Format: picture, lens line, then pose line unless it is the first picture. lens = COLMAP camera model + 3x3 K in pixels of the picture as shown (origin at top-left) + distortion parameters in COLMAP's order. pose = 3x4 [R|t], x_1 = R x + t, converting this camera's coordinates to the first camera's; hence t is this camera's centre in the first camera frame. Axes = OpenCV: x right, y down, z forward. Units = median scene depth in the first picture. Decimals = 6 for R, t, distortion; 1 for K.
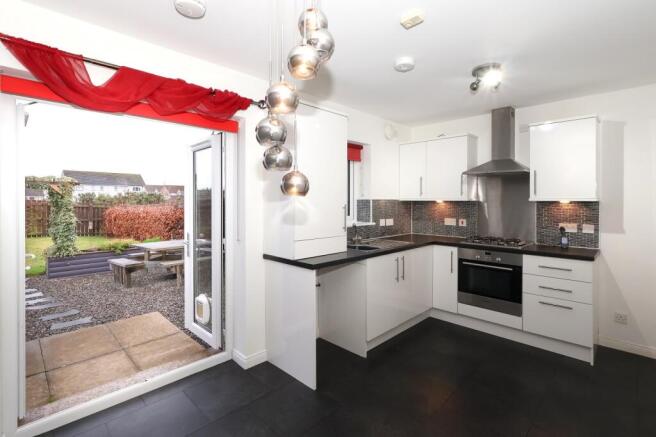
lens RADIAL K [[312.2, 0, 328.0], [0, 312.2, 200.5], [0, 0, 1]] dist [0.000063, 0.000057]
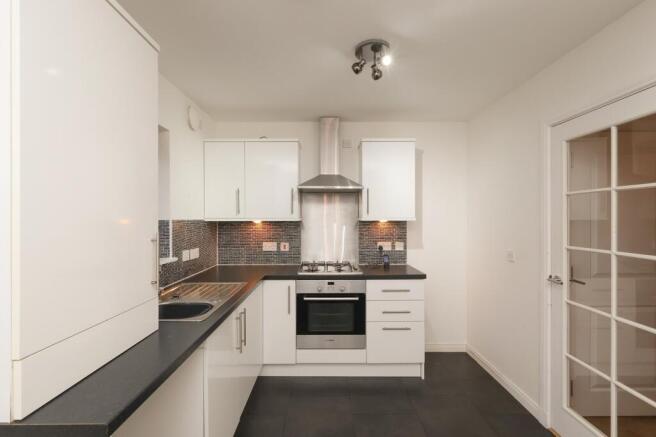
lens RADIAL K [[303.2, 0, 328.0], [0, 303.2, 218.5], [0, 0, 1]] dist [0.000869, -0.000043]
pose [[0.709385, -0.003723, 0.704811, -0.070550], [0.004027, 0.999991, 0.001229, -0.006601], [-0.704809, 0.001967, 0.709394, 0.414082]]
